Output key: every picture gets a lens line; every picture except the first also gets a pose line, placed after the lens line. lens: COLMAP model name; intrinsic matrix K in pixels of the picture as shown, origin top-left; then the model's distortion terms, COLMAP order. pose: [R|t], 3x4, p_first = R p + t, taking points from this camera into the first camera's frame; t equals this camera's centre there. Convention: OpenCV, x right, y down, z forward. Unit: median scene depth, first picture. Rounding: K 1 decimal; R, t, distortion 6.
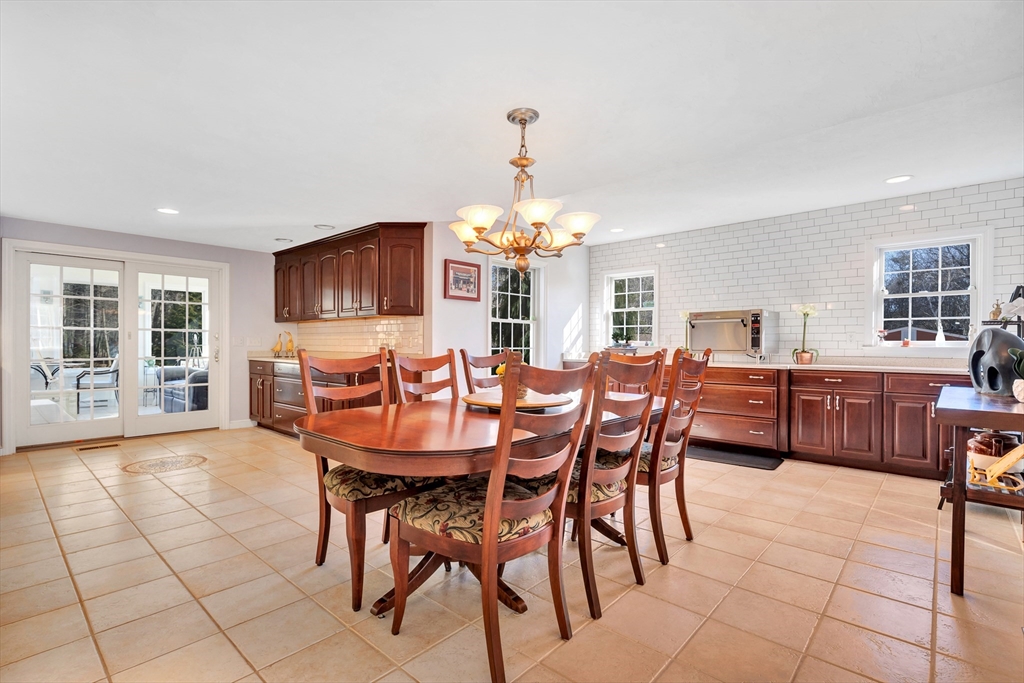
lens RADIAL K [[466.6, 0, 499.6], [0, 466.6, 344.3], [0, 0, 1]] dist [0.004644, 0.000112]
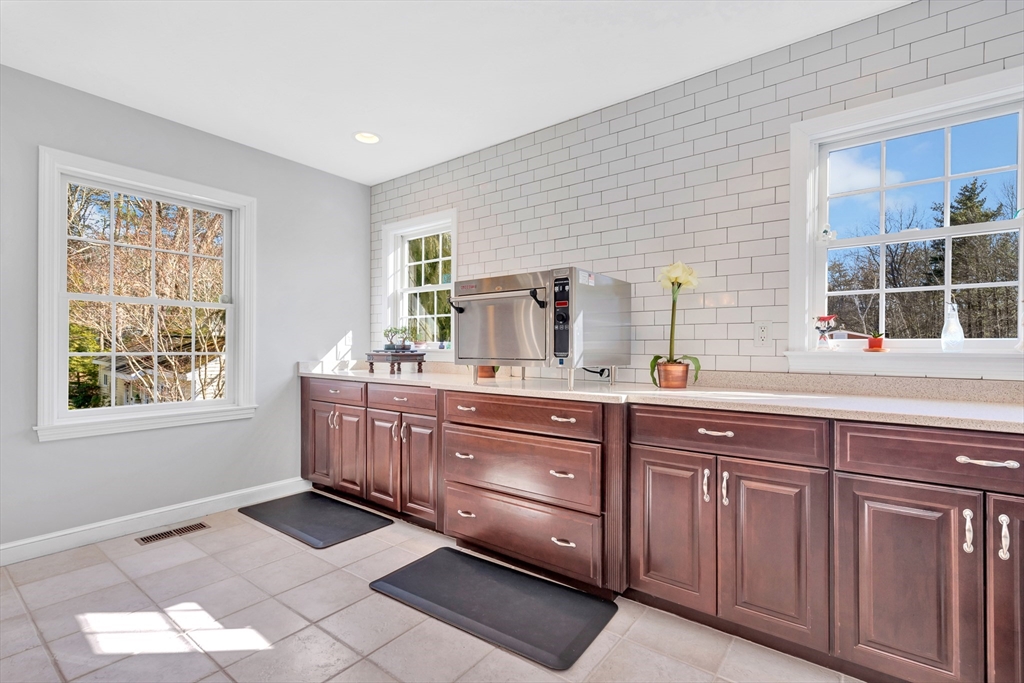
lens RADIAL K [[487.4, 0, 477.0], [0, 487.4, 344.5], [0, 0, 1]] dist [0.006490, 0.000845]
pose [[0.996962, 0.000393, 0.077889, 0.428773], [-0.000096, 0.999993, -0.003812, 0.000290], [-0.077890, 0.003793, 0.996955, 0.535254]]
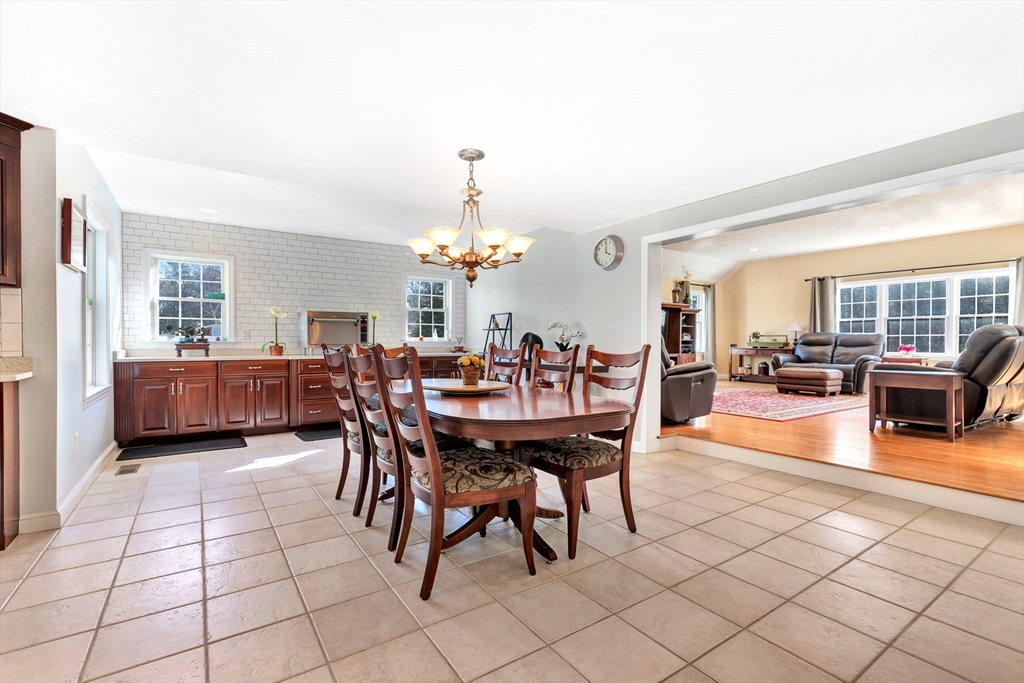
lens RADIAL K [[445.4, 0, 498.7], [0, 445.4, 343.3], [0, 0, 1]] dist [0.002246, -0.000114]
pose [[0.264587, -0.008092, 0.964328, -0.538562], [-0.001619, 0.999960, 0.008836, -0.001156], [-0.964360, -0.003899, 0.264563, 0.313045]]
